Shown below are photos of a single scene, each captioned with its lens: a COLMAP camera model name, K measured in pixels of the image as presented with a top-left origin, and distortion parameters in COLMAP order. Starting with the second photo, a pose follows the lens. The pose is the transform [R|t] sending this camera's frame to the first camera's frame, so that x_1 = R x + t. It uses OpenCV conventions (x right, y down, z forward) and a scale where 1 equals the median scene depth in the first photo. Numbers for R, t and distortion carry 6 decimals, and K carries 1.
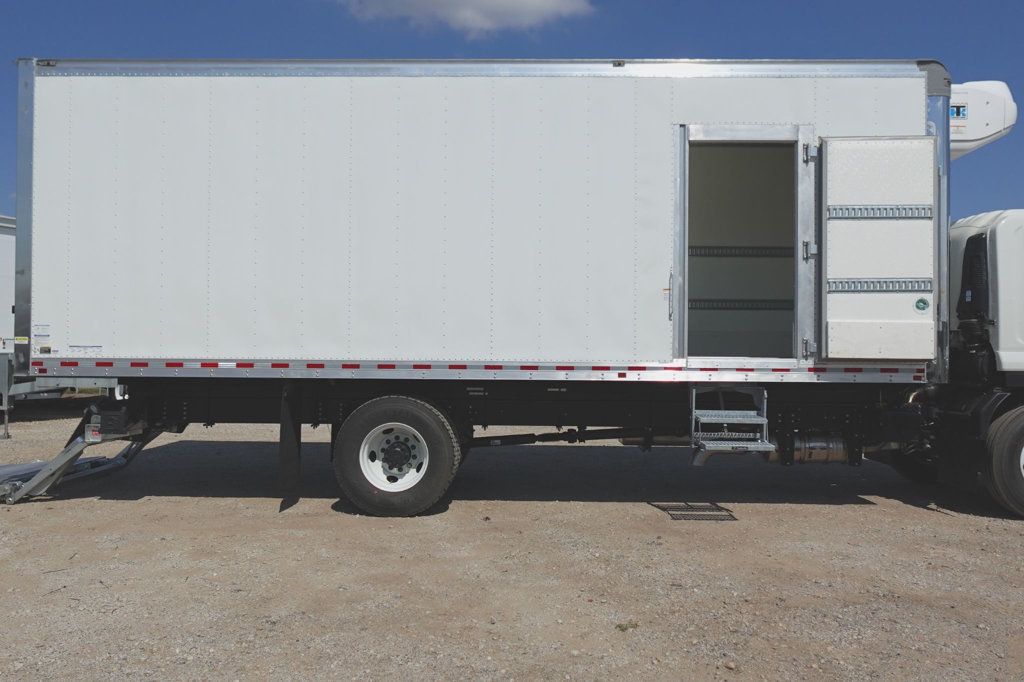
lens RADIAL K [[659.6, 0, 521.6], [0, 659.6, 350.4], [0, 0, 1]] dist [-0.002937, 0.000027]
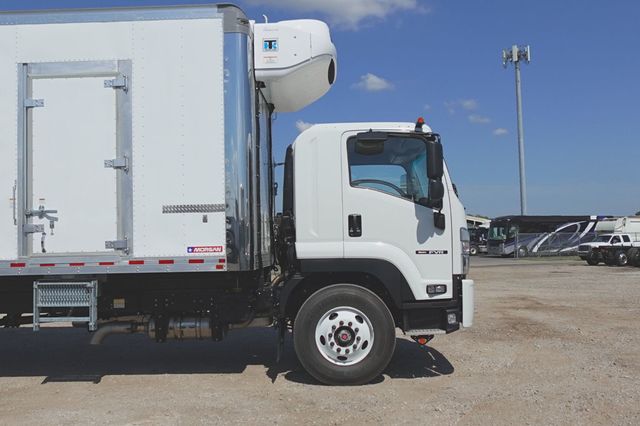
lens RADIAL K [[517.7, 0, 320.0], [0, 517.7, 227.9], [0, 0, 1]] dist [-0.002867, -0.002640]
pose [[0.999546, -0.029580, -0.005706, 0.769853], [0.029376, 0.999020, -0.033103, 0.007505], [0.006680, 0.032920, 0.999436, 0.062247]]
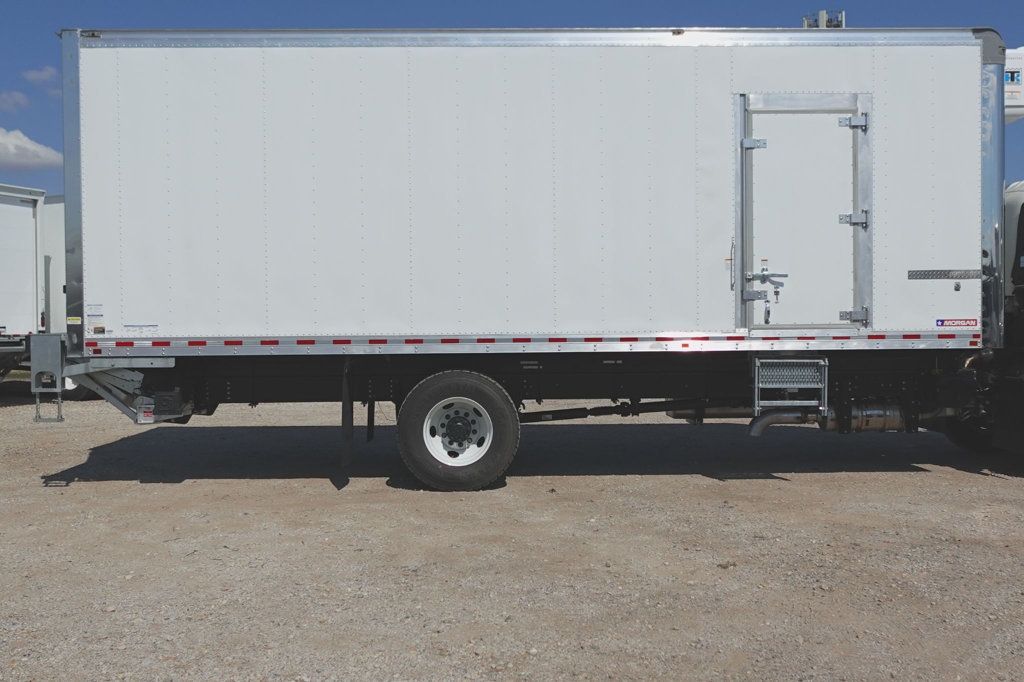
lens RADIAL K [[812.1, 0, 512.0], [0, 812.1, 341.0], [0, 0, 1]] dist [-0.004646, -0.003746]
pose [[0.999393, -0.016911, 0.030454, -0.146658], [0.016081, 0.999498, 0.027311, -0.007483], [-0.030900, -0.026805, 0.999163, -0.224325]]
